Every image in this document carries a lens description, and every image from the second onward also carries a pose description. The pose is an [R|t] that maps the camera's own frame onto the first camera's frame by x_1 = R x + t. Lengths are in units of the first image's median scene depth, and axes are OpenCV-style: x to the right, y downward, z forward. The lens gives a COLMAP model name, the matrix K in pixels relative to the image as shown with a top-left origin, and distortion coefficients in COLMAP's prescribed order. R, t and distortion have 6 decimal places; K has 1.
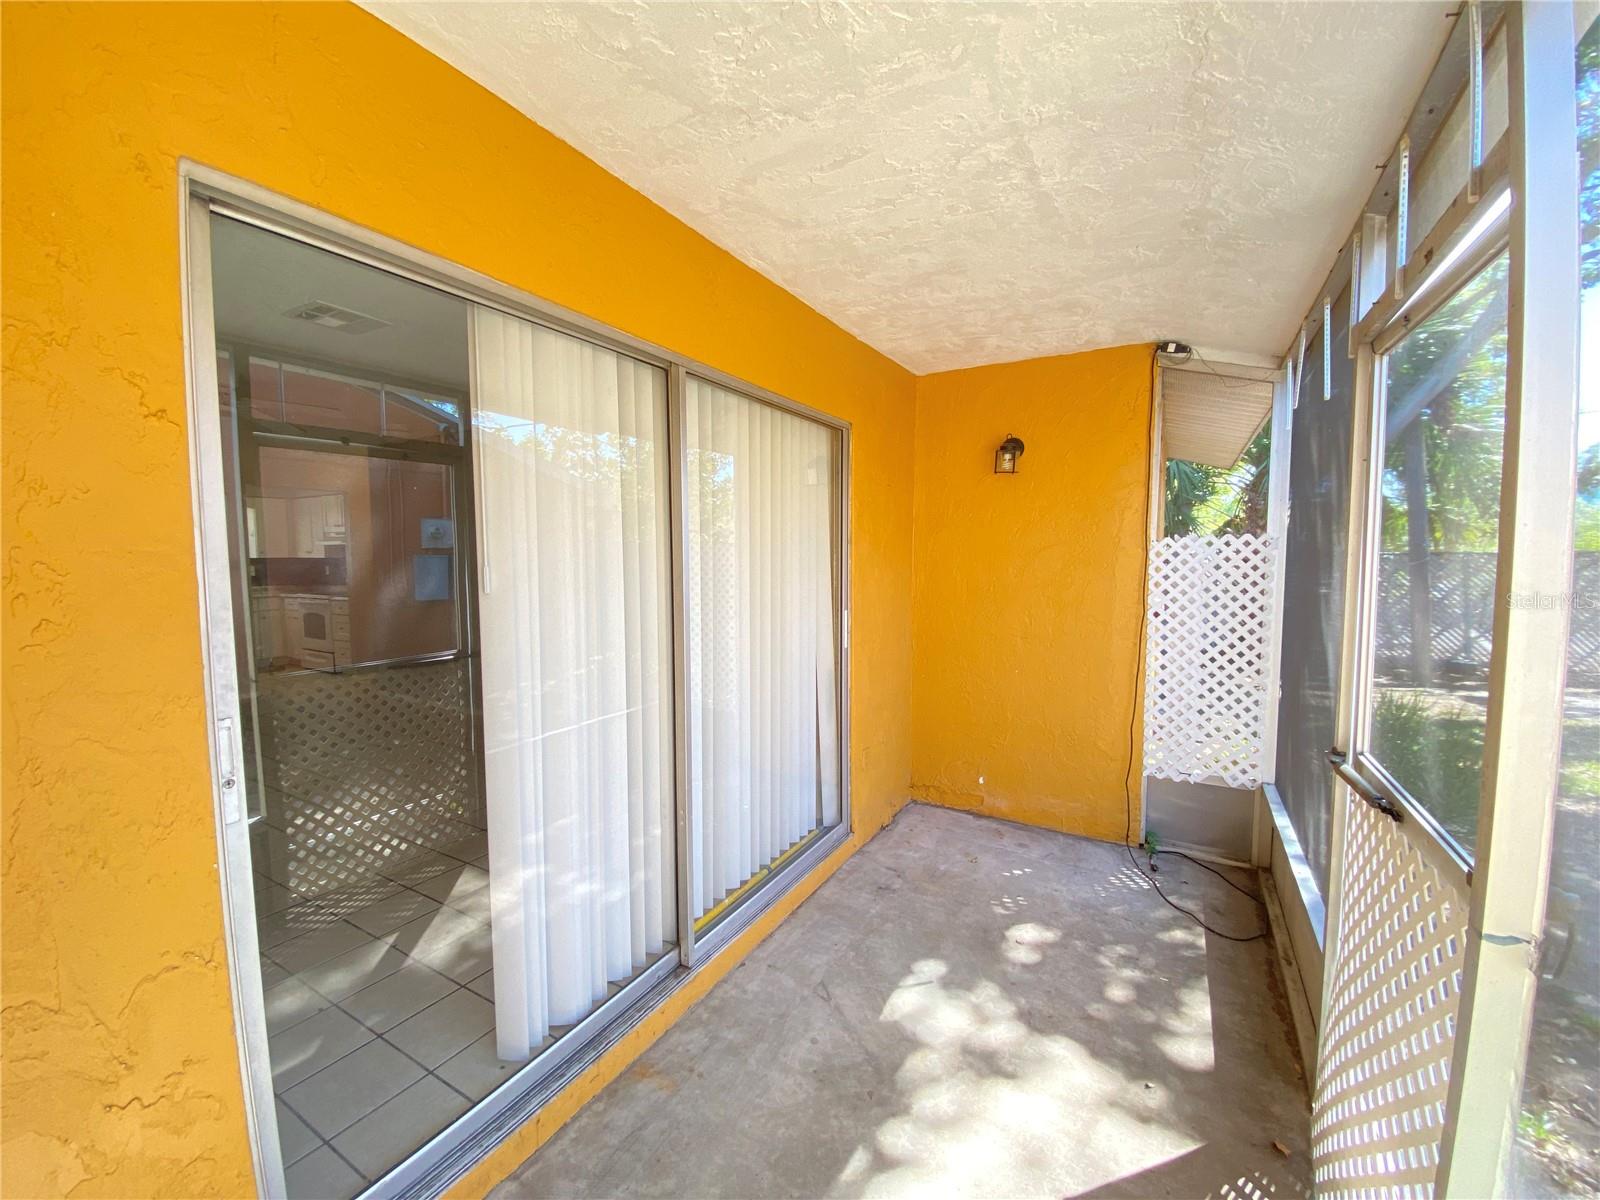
lens RADIAL K [[664.8, 0, 799.1], [0, 664.8, 590.7], [0, 0, 1]] dist [0.024078, -0.020623]
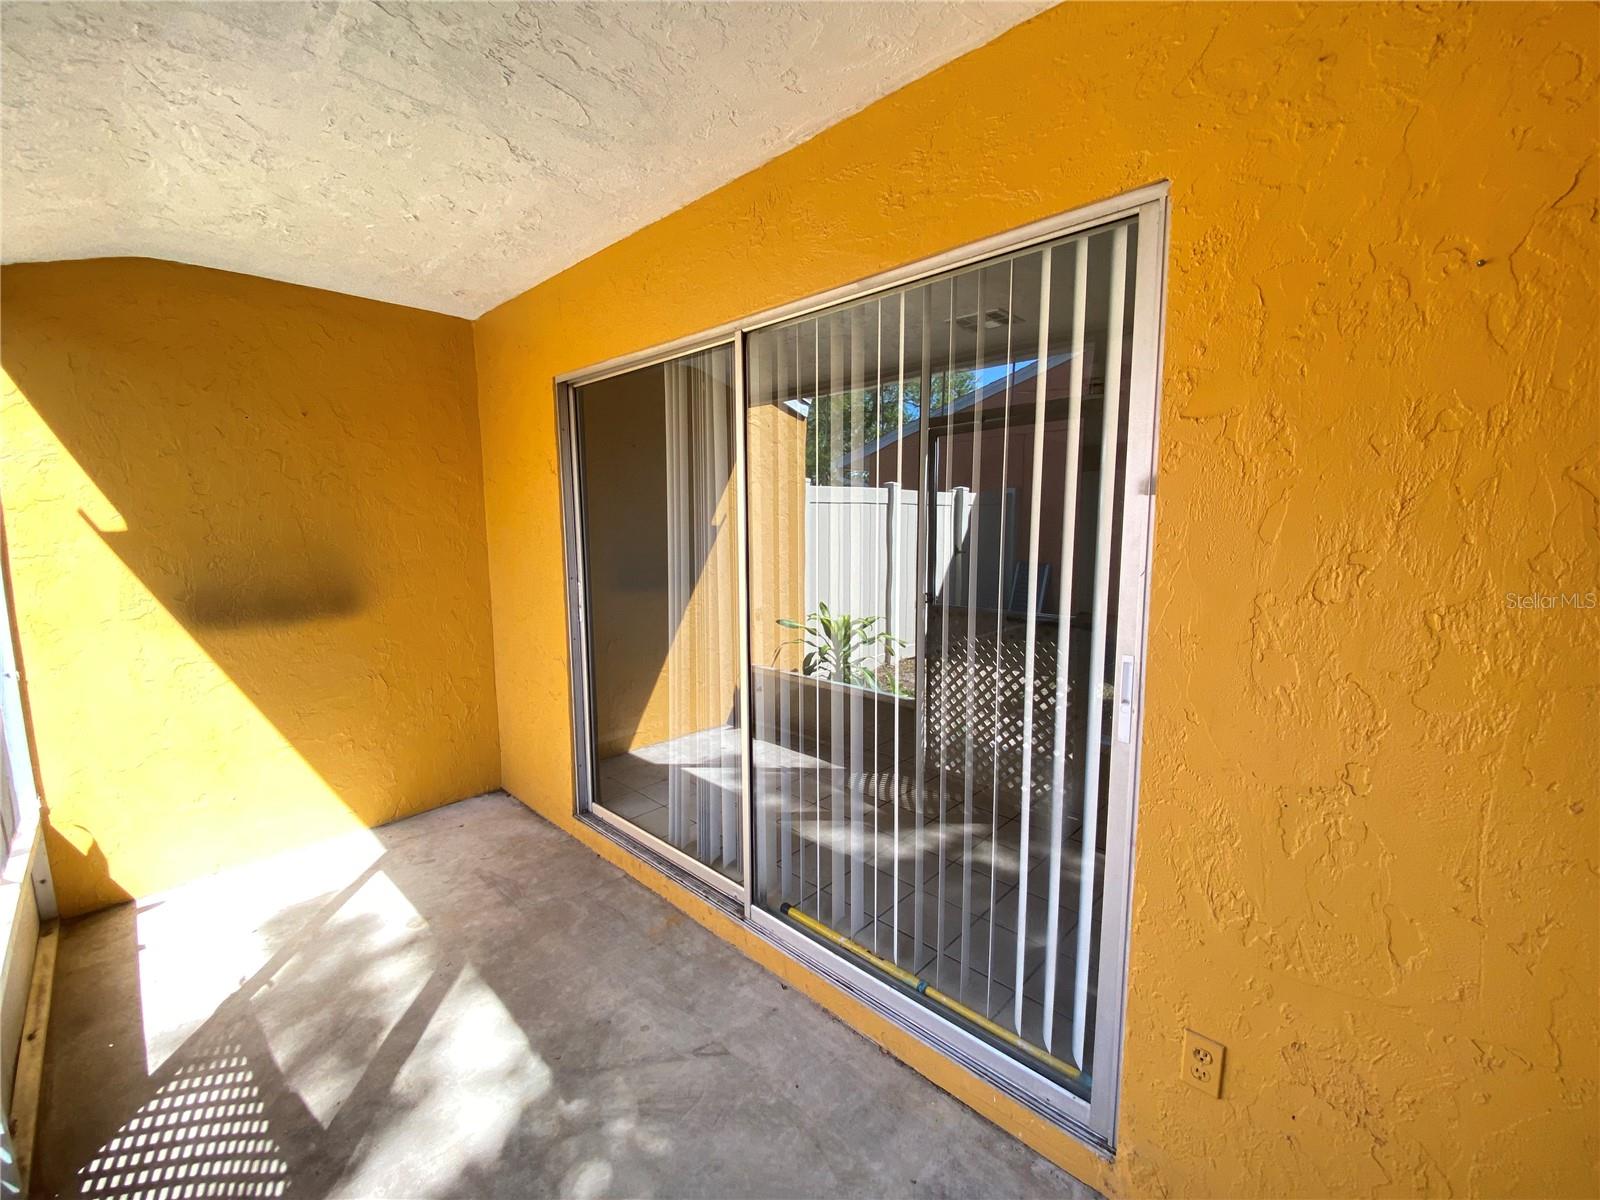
lens RADIAL K [[665.3, 0, 798.4], [0, 665.3, 591.0], [0, 0, 1]] dist [0.023041, -0.020135]
pose [[-0.247512, 0.117239, -0.961766, 0.860555], [-0.052219, 0.989595, 0.134070, -0.098086], [0.967477, 0.083406, -0.238814, 1.454080]]
